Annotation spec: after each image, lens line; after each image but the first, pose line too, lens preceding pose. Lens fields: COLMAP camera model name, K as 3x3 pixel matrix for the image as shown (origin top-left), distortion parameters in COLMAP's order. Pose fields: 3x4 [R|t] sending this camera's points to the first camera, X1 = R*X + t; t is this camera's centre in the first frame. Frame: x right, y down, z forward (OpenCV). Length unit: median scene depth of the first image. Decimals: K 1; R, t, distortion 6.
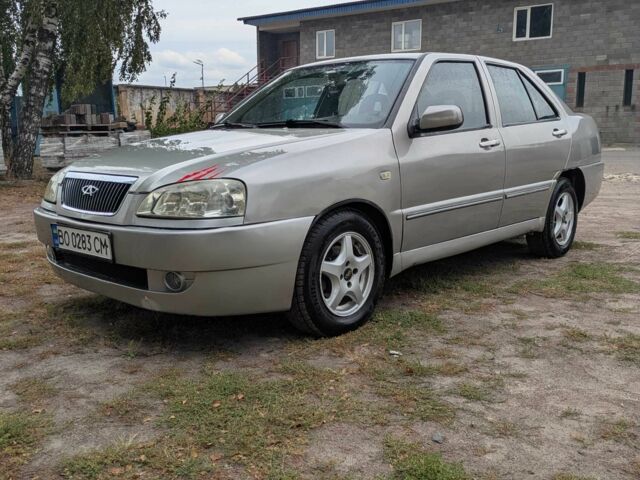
lens RADIAL K [[627.9, 0, 314.5], [0, 627.9, 241.3], [0, 0, 1]] dist [0.048553, -0.034842]
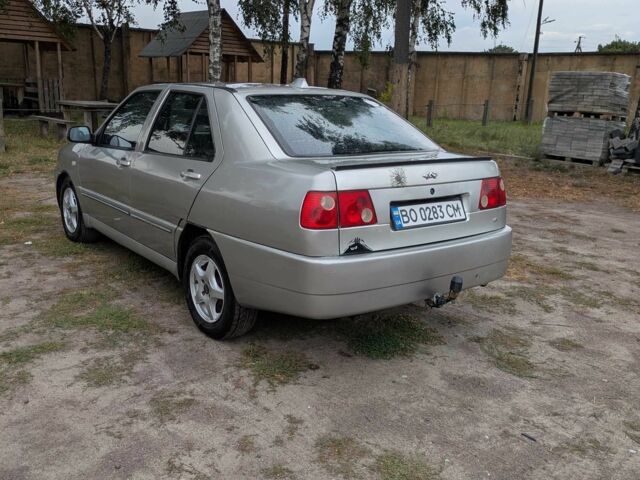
lens RADIAL K [[627.9, 0, 314.5], [0, 627.9, 241.3], [0, 0, 1]] dist [0.048553, -0.034842]
pose [[-0.167525, 0.239070, -0.956442, 1.764675], [-0.204456, 0.940635, 0.270931, -0.523586], [0.964434, 0.240938, -0.108700, 1.930055]]
